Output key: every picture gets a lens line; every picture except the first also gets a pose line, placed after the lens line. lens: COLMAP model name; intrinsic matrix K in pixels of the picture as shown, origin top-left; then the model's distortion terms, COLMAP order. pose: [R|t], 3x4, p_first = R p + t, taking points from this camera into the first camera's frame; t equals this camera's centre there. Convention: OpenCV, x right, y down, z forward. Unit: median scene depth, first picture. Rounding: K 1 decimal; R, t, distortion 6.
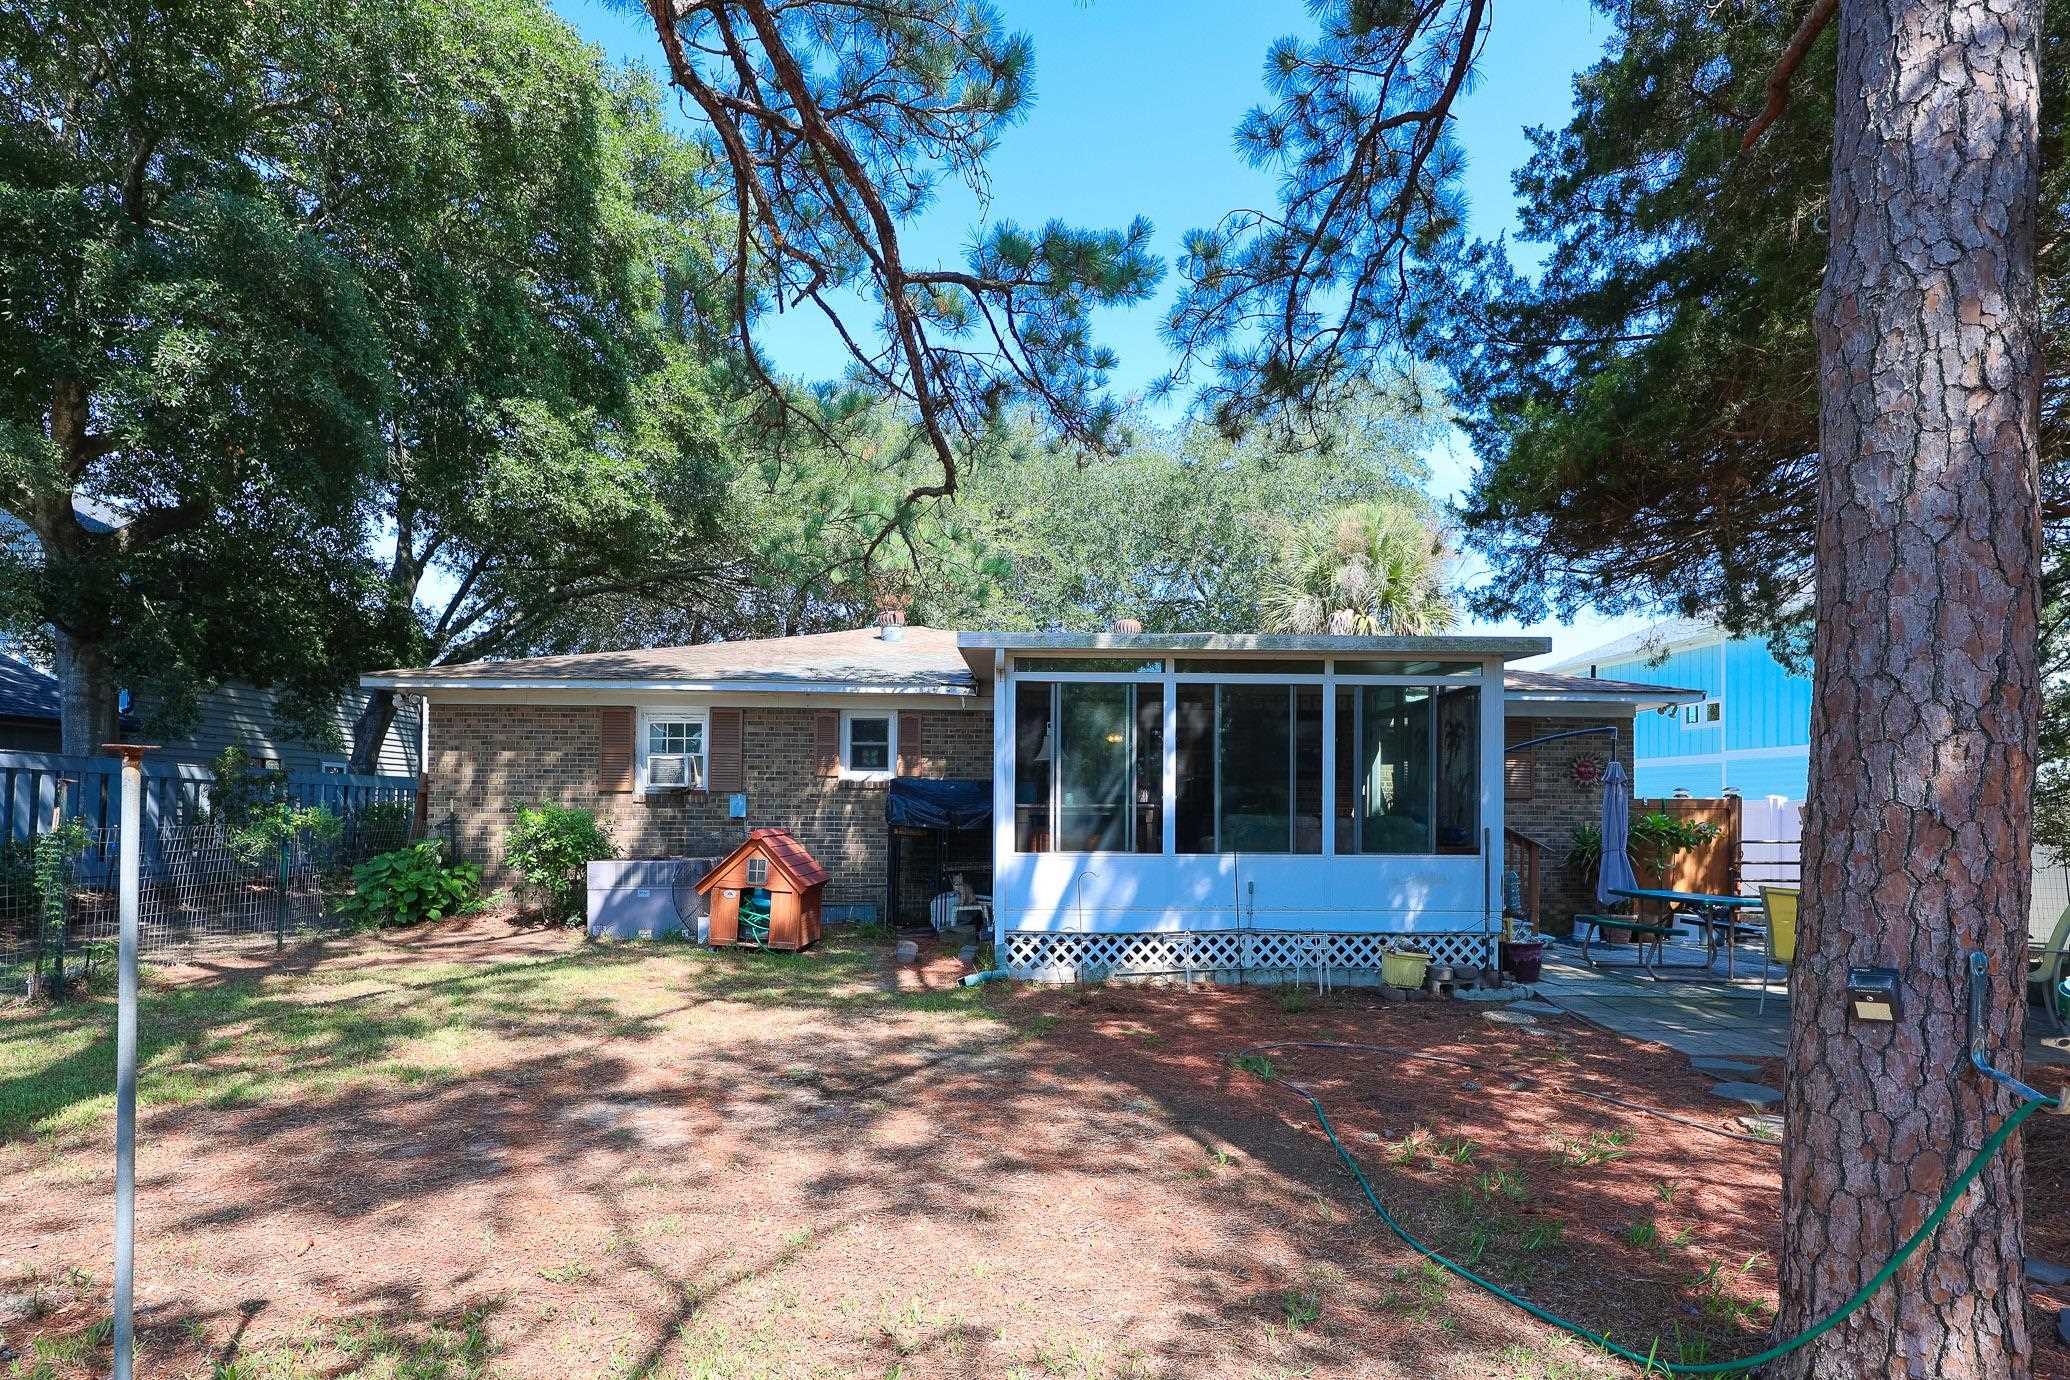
lens RADIAL K [[1065.2, 0, 1048.2], [0, 1065.2, 797.5], [0, 0, 1]] dist [0.001194, -0.000724]
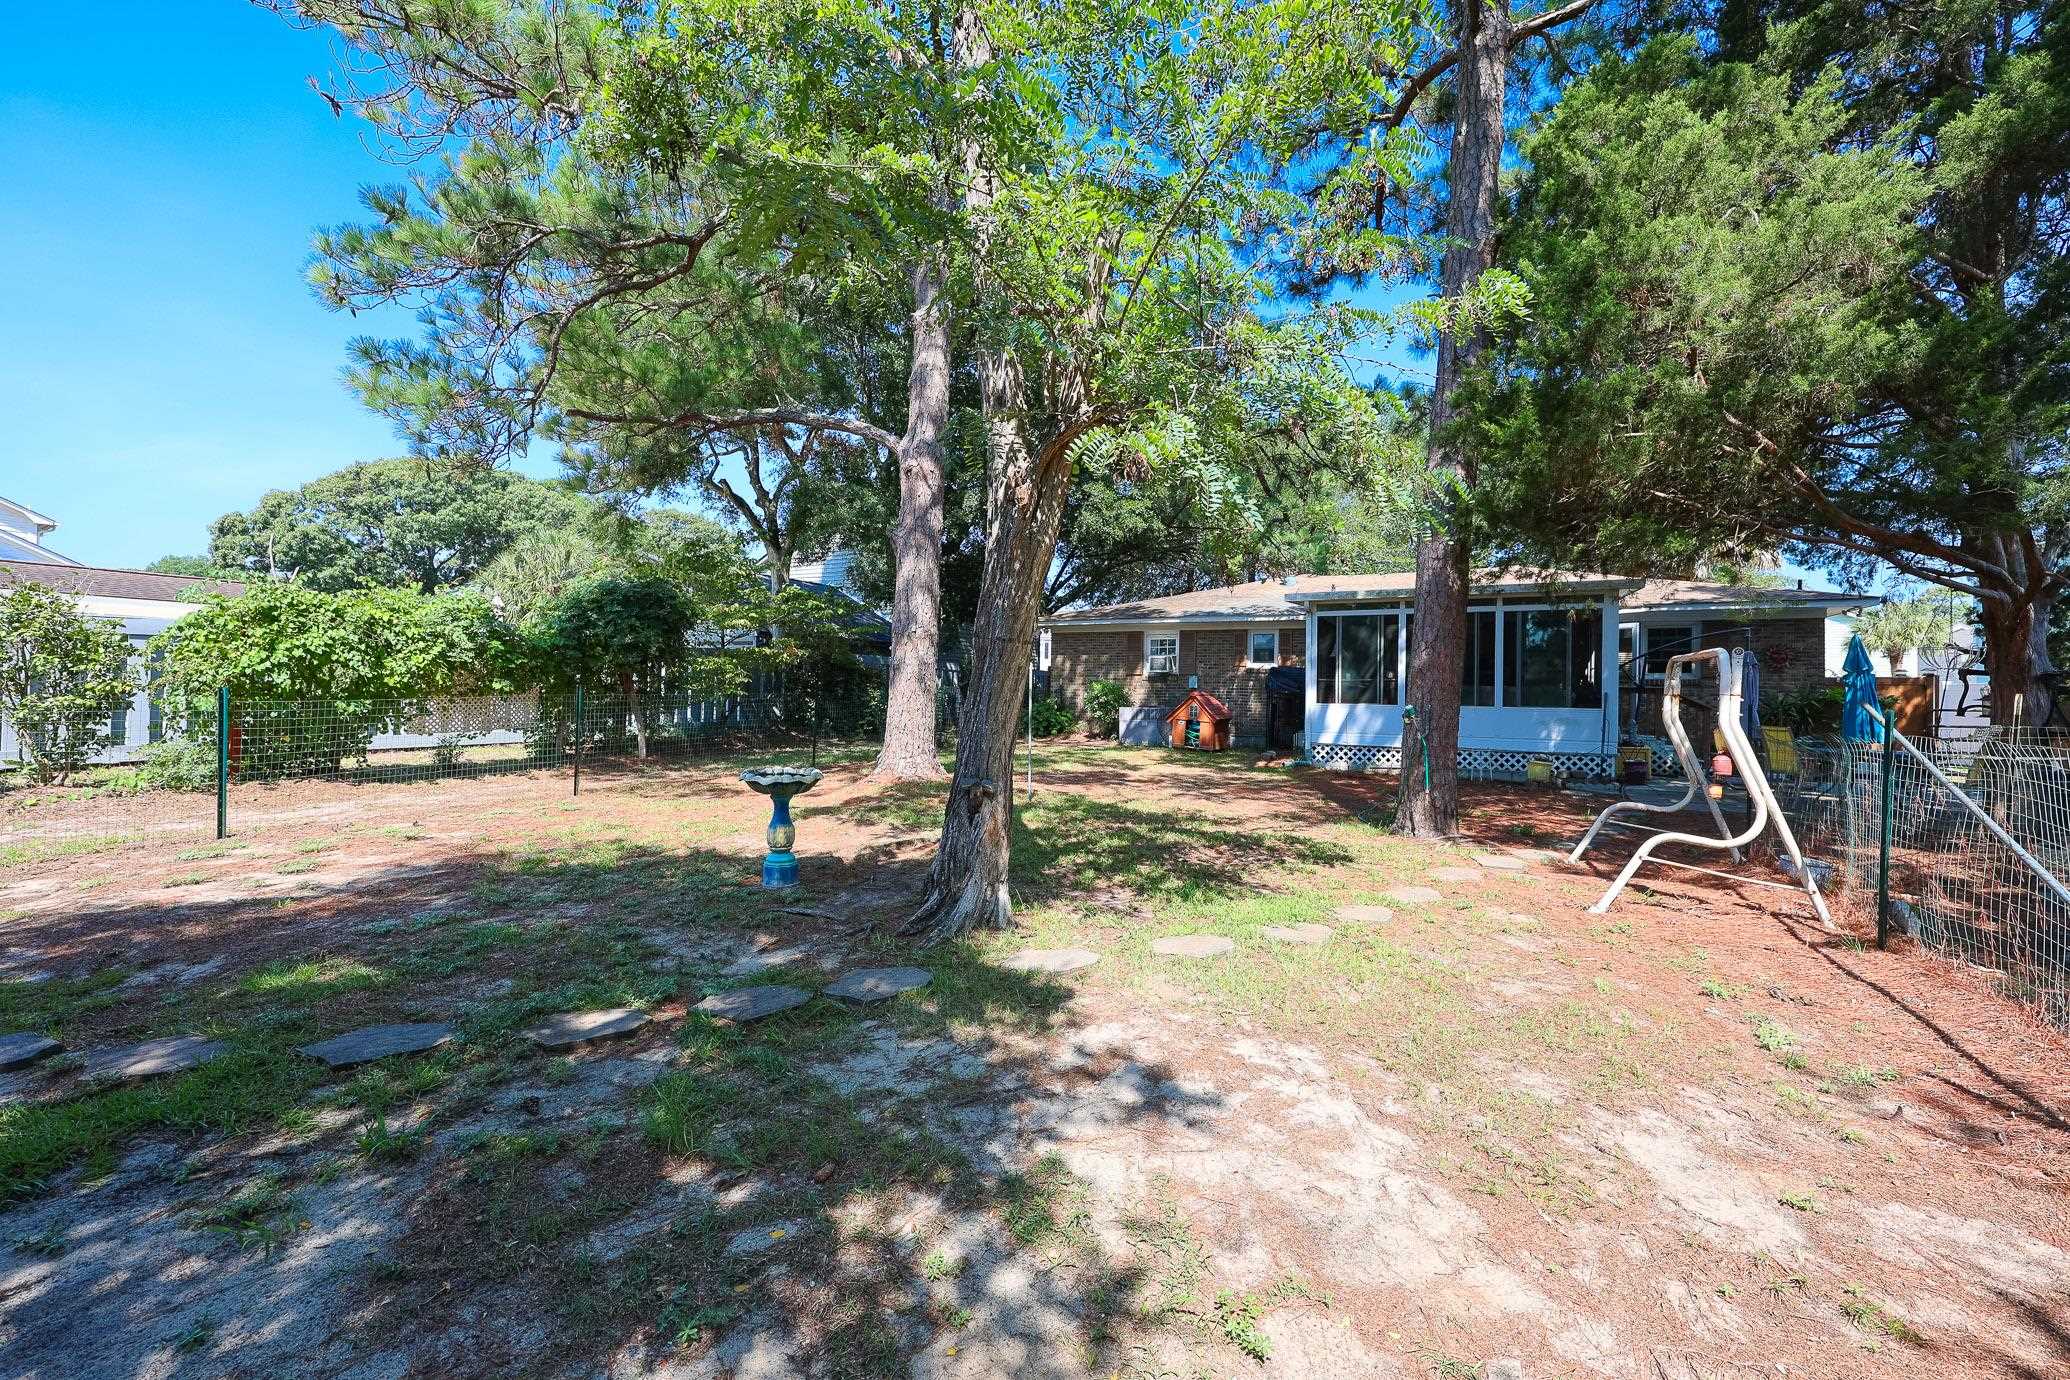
lens RADIAL K [[827.7, 0, 1032.3], [0, 827.7, 688.9], [0, 0, 1]] dist [0.002716, 0.000190]
pose [[0.863942, 0.005631, -0.503559, 0.251347], [-0.003471, 0.999980, 0.005227, 0.016750], [0.503579, -0.002768, 0.863945, -0.518223]]
